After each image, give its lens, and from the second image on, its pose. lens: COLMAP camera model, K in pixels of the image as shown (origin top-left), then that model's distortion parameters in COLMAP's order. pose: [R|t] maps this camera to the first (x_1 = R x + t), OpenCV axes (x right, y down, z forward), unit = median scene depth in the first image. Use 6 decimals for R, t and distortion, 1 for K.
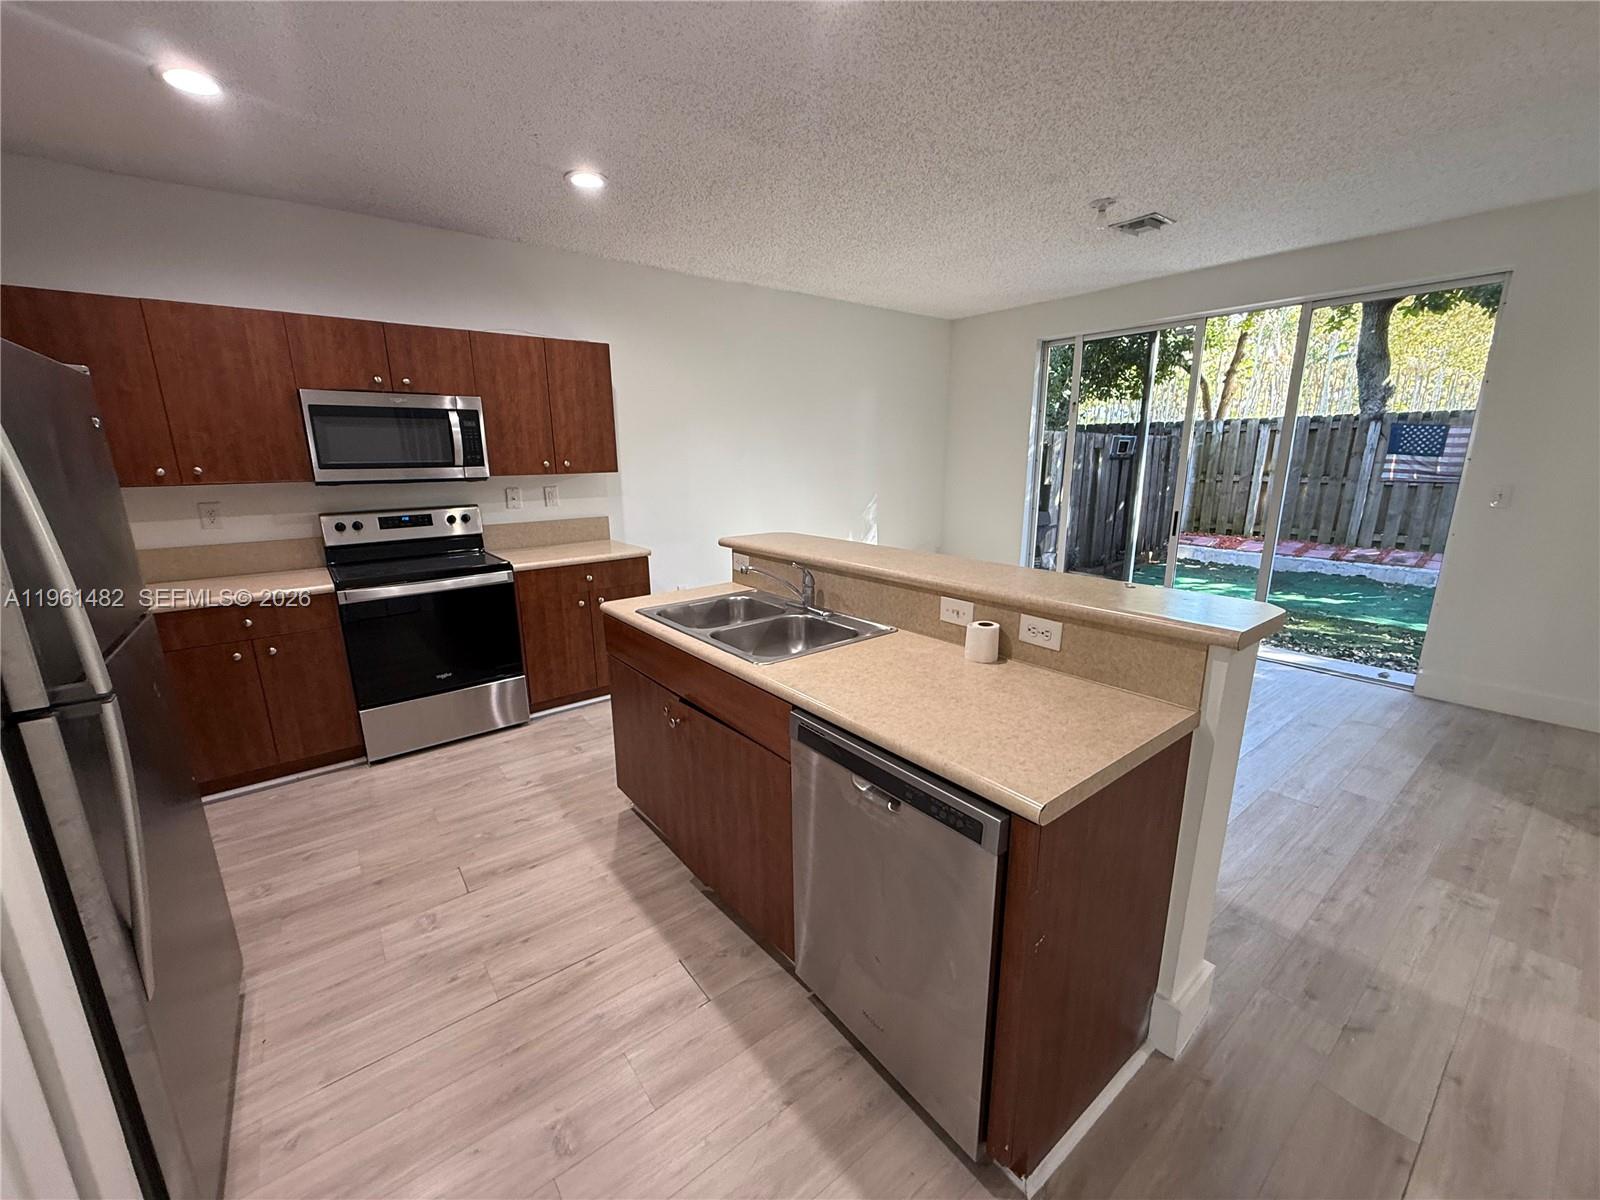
lens RADIAL K [[638.4, 0, 800.0], [0, 638.4, 600.0], [0, 0, 1]] dist [-0.001733, -0.000248]
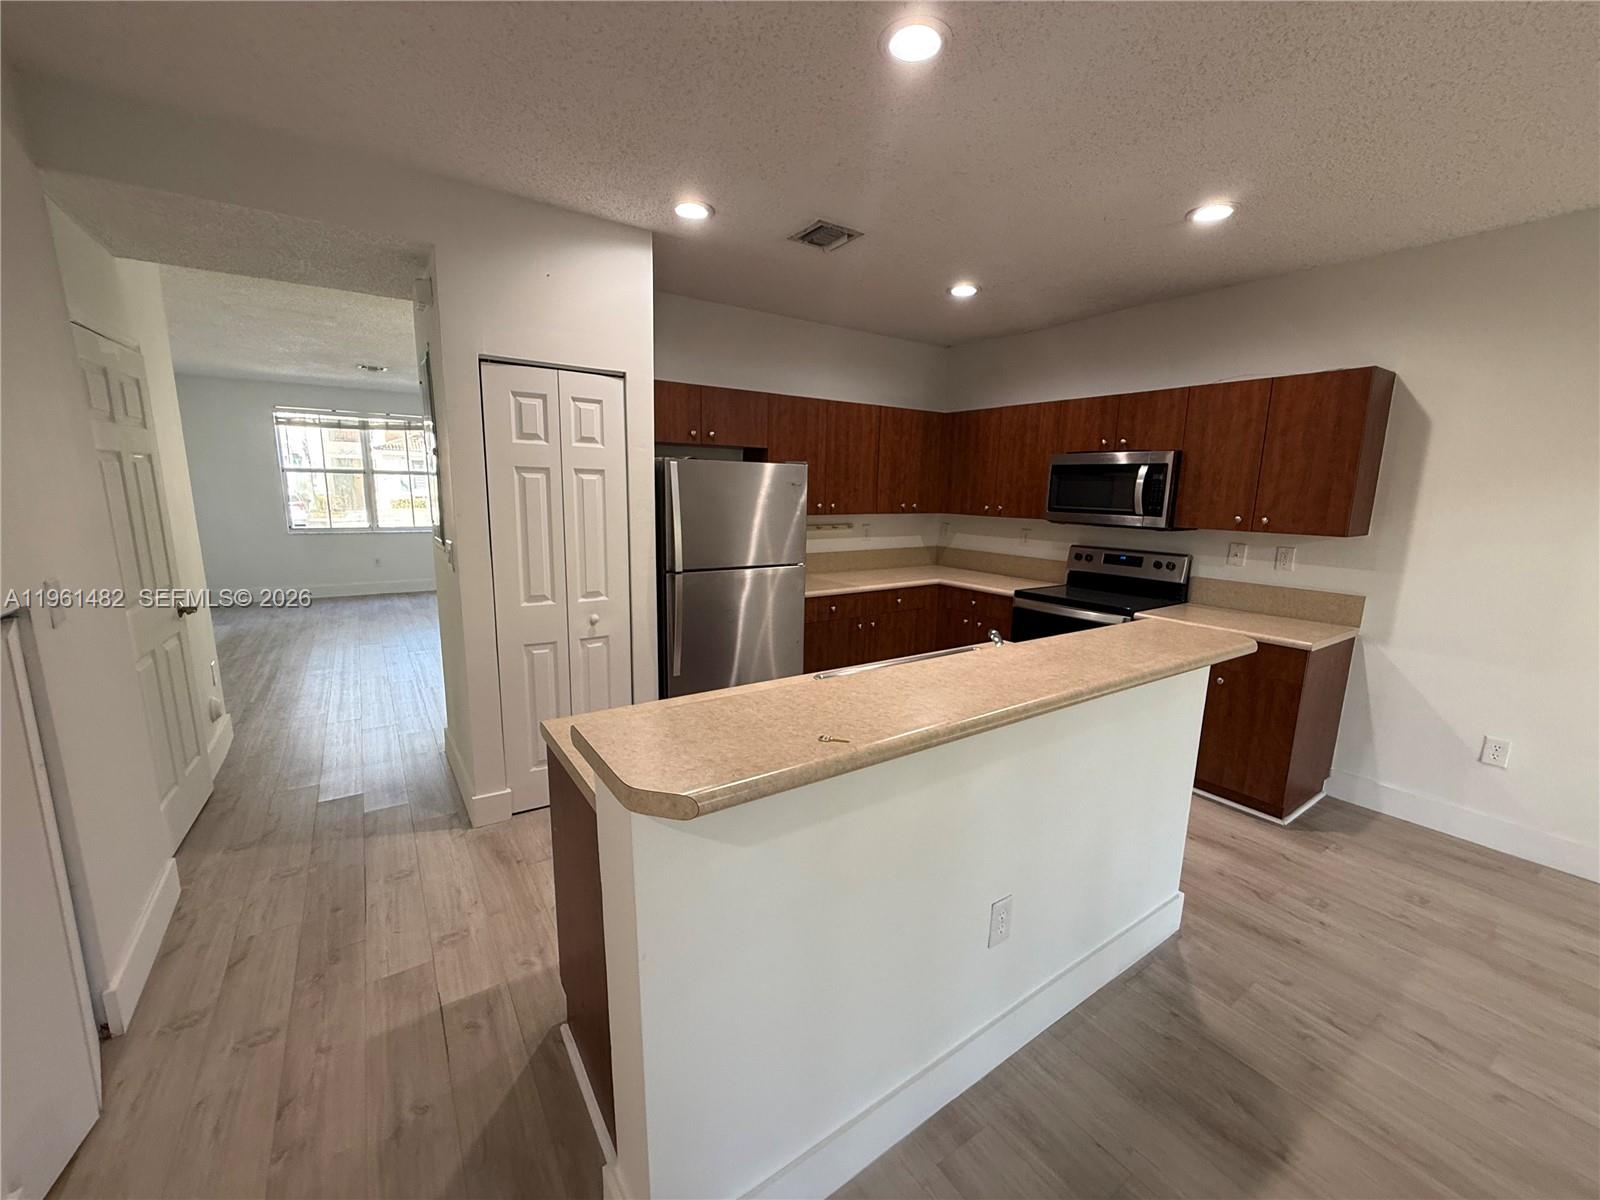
lens RADIAL K [[638.4, 0, 800.0], [0, 638.4, 600.0], [0, 0, 1]] dist [-0.001733, -0.000248]
pose [[-0.064104, 0.182386, -0.981135, 0.629965], [-0.244326, 0.950368, 0.192630, -0.149674], [0.967572, 0.252065, -0.016361, 0.525774]]
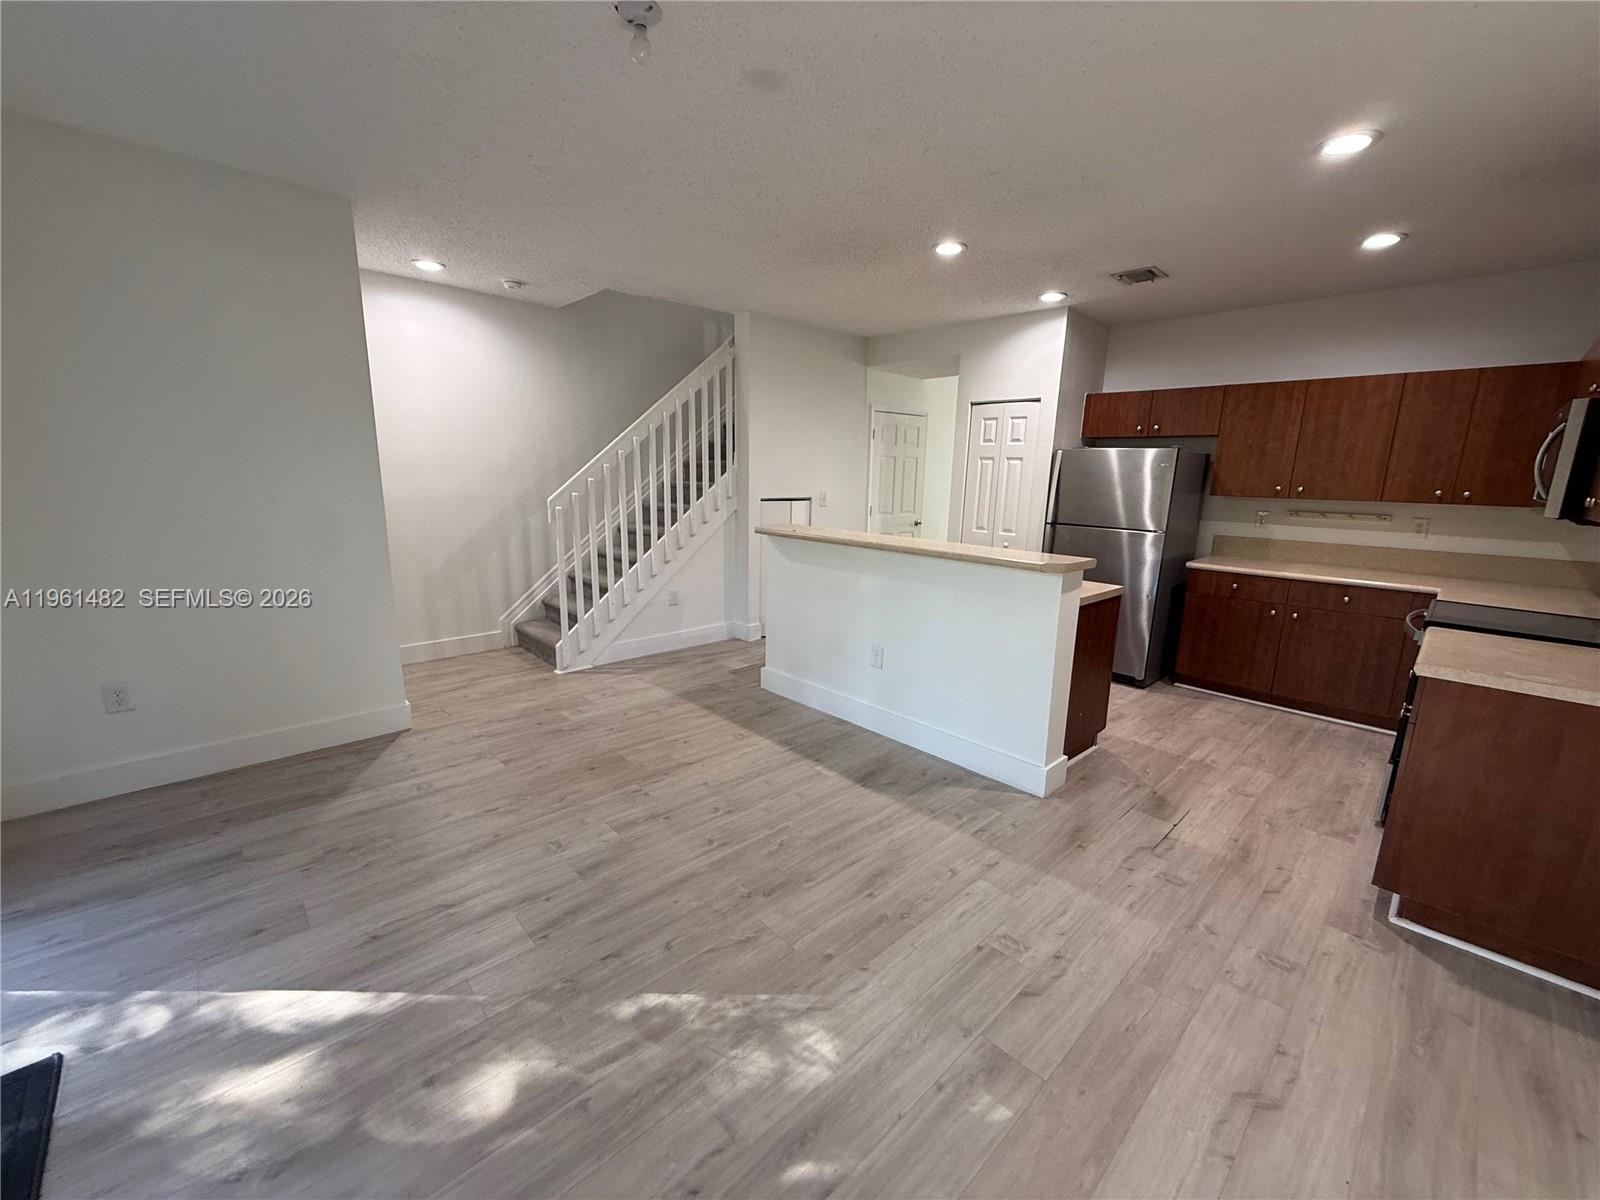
lens RADIAL K [[638.4, 0, 800.0], [0, 638.4, 600.0], [0, 0, 1]] dist [-0.001733, -0.000248]
pose [[-0.994663, 0.006200, -0.102990, 0.405042], [-0.037394, 0.908669, 0.415839, -0.399733], [0.096162, 0.417471, -0.903588, 1.721996]]
